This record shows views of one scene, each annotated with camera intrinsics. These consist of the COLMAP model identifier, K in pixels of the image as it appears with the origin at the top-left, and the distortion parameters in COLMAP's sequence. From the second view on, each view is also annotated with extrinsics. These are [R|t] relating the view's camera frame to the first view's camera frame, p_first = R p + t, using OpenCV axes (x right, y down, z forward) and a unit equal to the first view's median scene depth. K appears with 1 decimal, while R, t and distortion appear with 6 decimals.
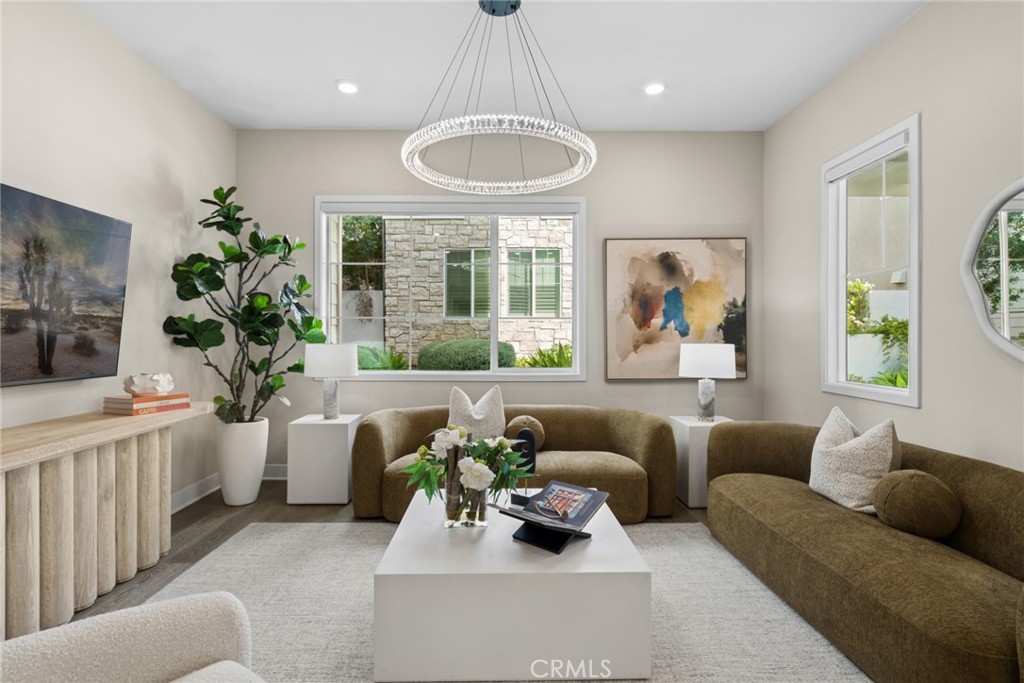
lens RADIAL K [[507.5, 0, 514.9], [0, 507.5, 340.7], [0, 0, 1]] dist [0.000701, -0.000243]
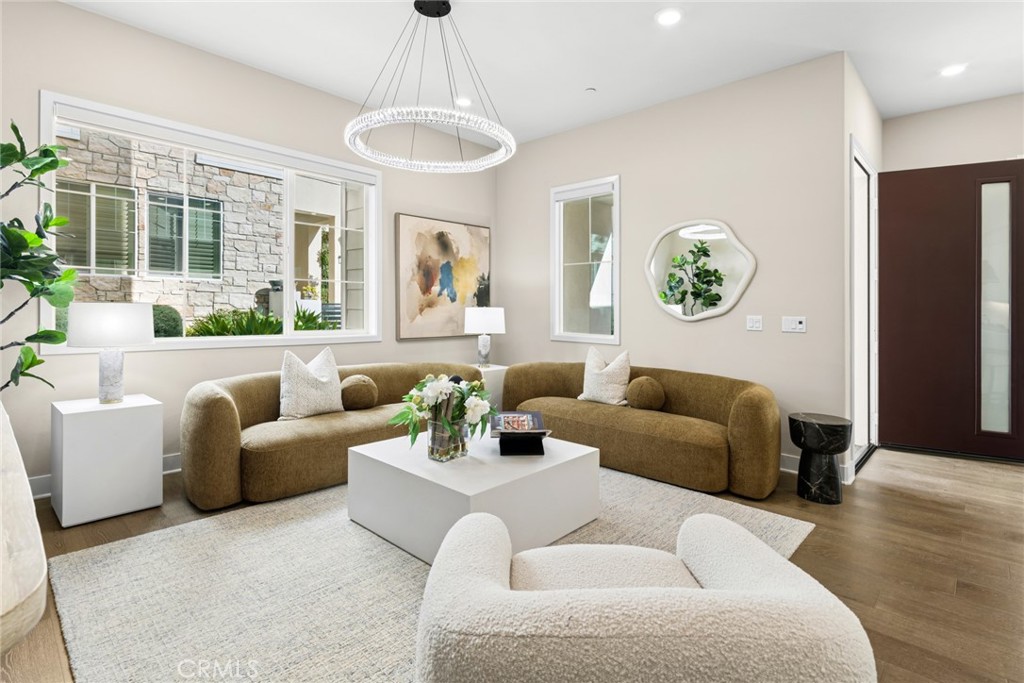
lens RADIAL K [[507.5, 0, 513.6], [0, 507.5, 308.0], [0, 0, 1]] dist [0.000701, -0.000243]
pose [[0.684646, 0.009798, 0.728810, -0.462214], [-0.008492, 0.999949, -0.005466, 0.012063], [-0.728826, -0.002446, 0.684694, 0.051049]]
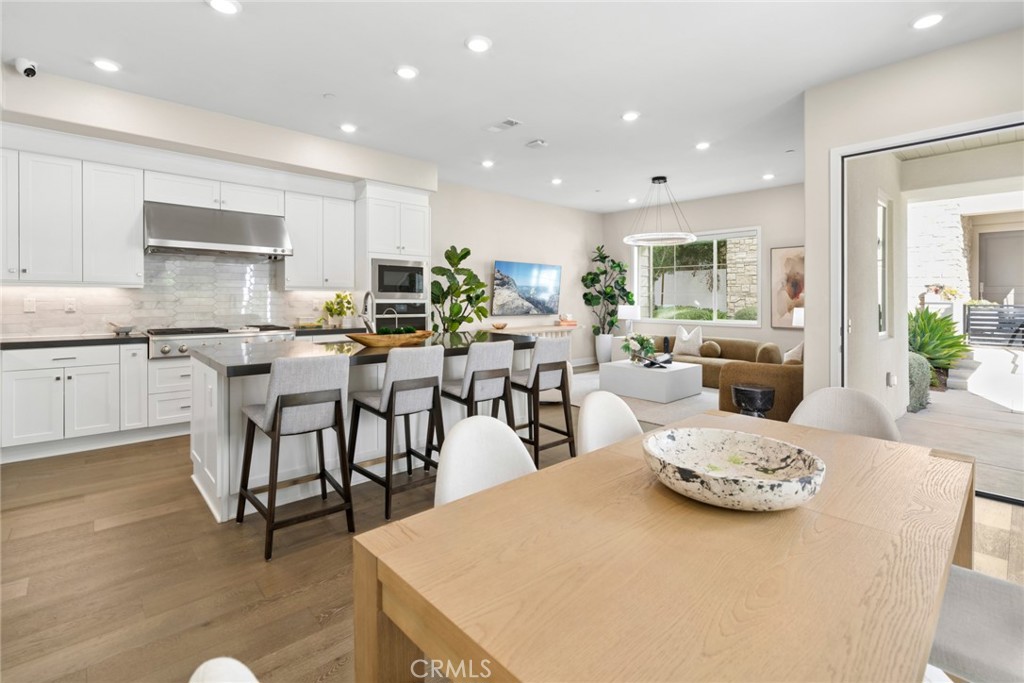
lens RADIAL K [[470.1, 0, 508.9], [0, 470.1, 306.2], [0, 0, 1]] dist [0.000225, -0.002019]
pose [[0.661719, 0.013986, -0.749621, 0.809660], [-0.011507, 0.999898, 0.008498, -0.001080], [0.749663, 0.003003, 0.661813, -0.786909]]
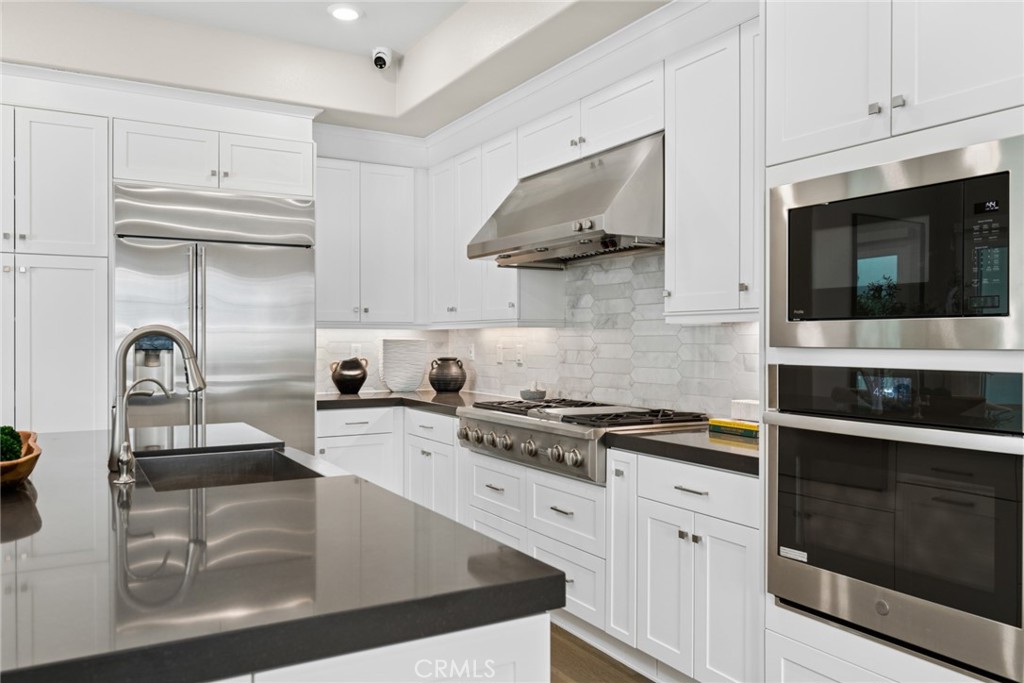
lens RADIAL K [[790.2, 0, 521.3], [0, 790.2, 340.5], [0, 0, 1]] dist [-0.009843, 0.005050]
pose [[-0.870882, -0.000967, -0.491491, 0.037386], [-0.006172, 0.999941, 0.008969, -0.014436], [0.491453, 0.010844, -0.870836, 0.155929]]
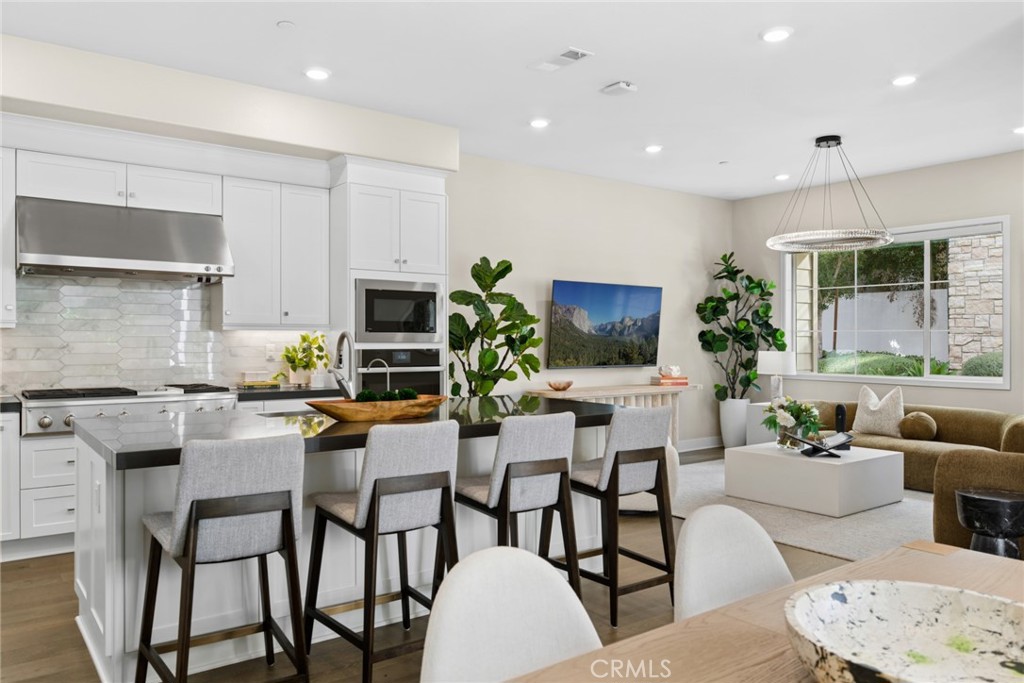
lens RADIAL K [[744.8, 0, 504.7], [0, 744.8, 352.5], [0, 0, 1]] dist [0.002152, -0.003979]
pose [[0.580774, 0.014144, -0.813942, 0.797956], [-0.008962, 0.999900, 0.010981, -0.005420], [0.814016, 0.000917, 0.580842, -0.756677]]
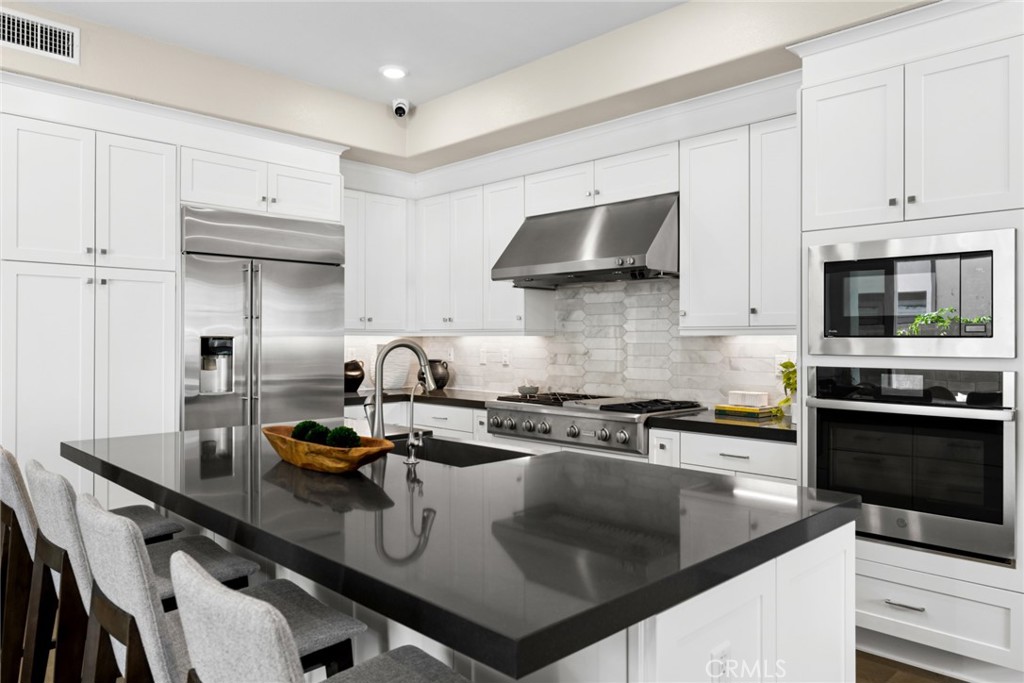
lens RADIAL K [[702.8, 0, 520.3], [0, 702.8, 337.9], [0, 0, 1]] dist [-0.013776, 0.004561]
pose [[-0.719121, -0.005920, -0.694860, 0.321555], [-0.010872, 0.999937, 0.002732, -0.021731], [0.694800, 0.009519, -0.719140, 0.075912]]
